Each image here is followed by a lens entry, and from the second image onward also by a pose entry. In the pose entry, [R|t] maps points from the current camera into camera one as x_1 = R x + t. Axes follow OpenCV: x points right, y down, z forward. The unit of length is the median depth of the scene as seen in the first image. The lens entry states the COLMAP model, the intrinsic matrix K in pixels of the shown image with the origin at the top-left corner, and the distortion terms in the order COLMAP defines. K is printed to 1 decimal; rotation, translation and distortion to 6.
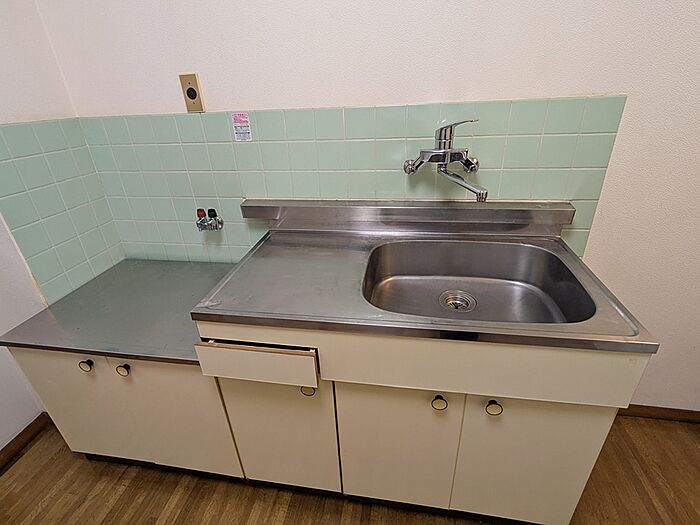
lens RADIAL K [[350.3, 0, 347.4], [0, 350.3, 256.9], [0, 0, 1]] dist [-0.004416, 0.006243]
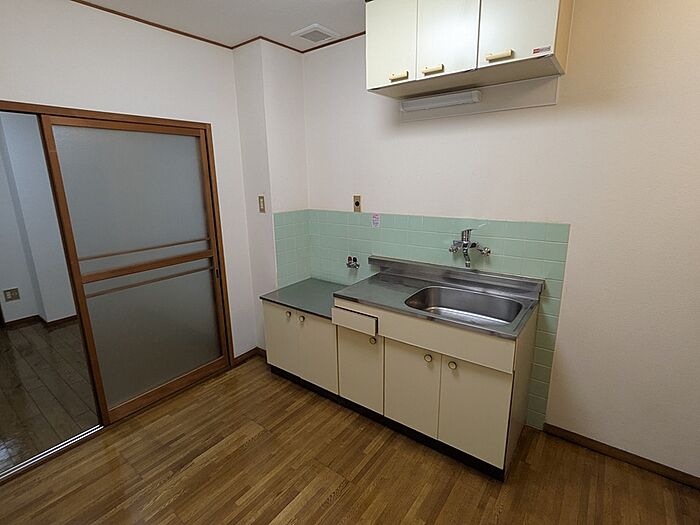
lens RADIAL K [[350.3, 0, 347.4], [0, 350.3, 256.9], [0, 0, 1]] dist [-0.004416, 0.006243]
pose [[0.890523, 0.130971, -0.435678, 0.482466], [-0.221329, 0.961416, -0.163379, 0.213793], [0.397469, 0.241921, 0.885151, -0.852405]]
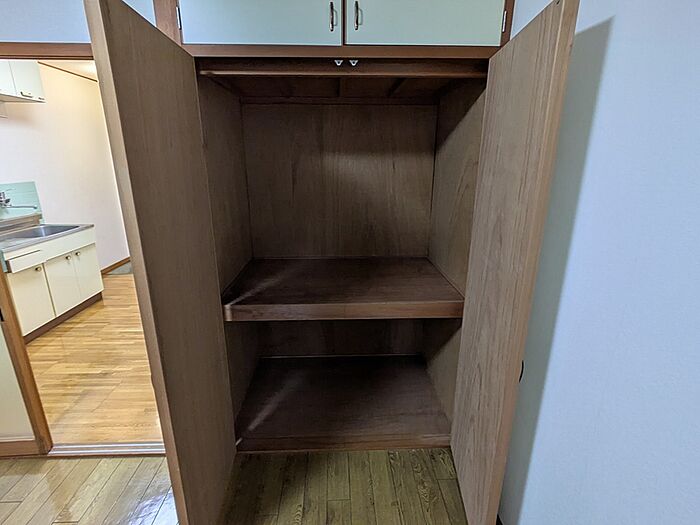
lens RADIAL K [[350.3, 0, 347.4], [0, 350.3, 256.9], [0, 0, 1]] dist [-0.004416, 0.006243]
pose [[-0.203633, -0.233394, 0.950821, -2.826956], [0.439250, 0.846162, 0.301776, 0.435576], [-0.874982, 0.479100, -0.069788, -0.976855]]
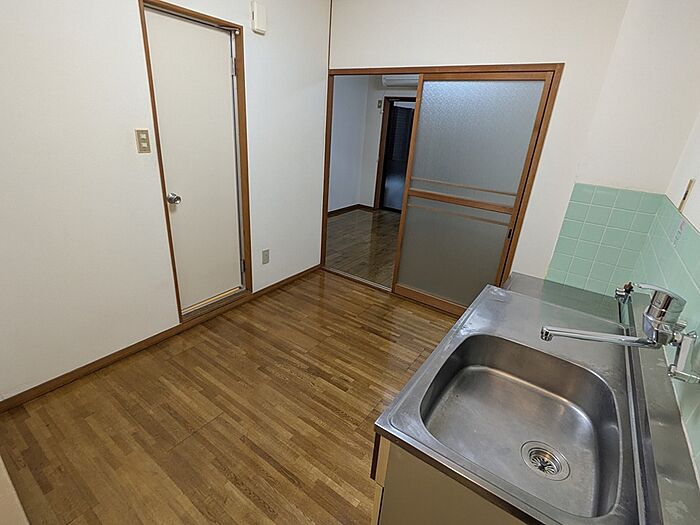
lens RADIAL K [[350.3, 0, 347.4], [0, 350.3, 256.9], [0, 0, 1]] dist [-0.004416, 0.006243]
pose [[-0.429860, 0.348108, -0.833091, 1.006571], [-0.438795, 0.725856, 0.529710, -0.440863], [0.789101, 0.593257, -0.159269, 0.446155]]
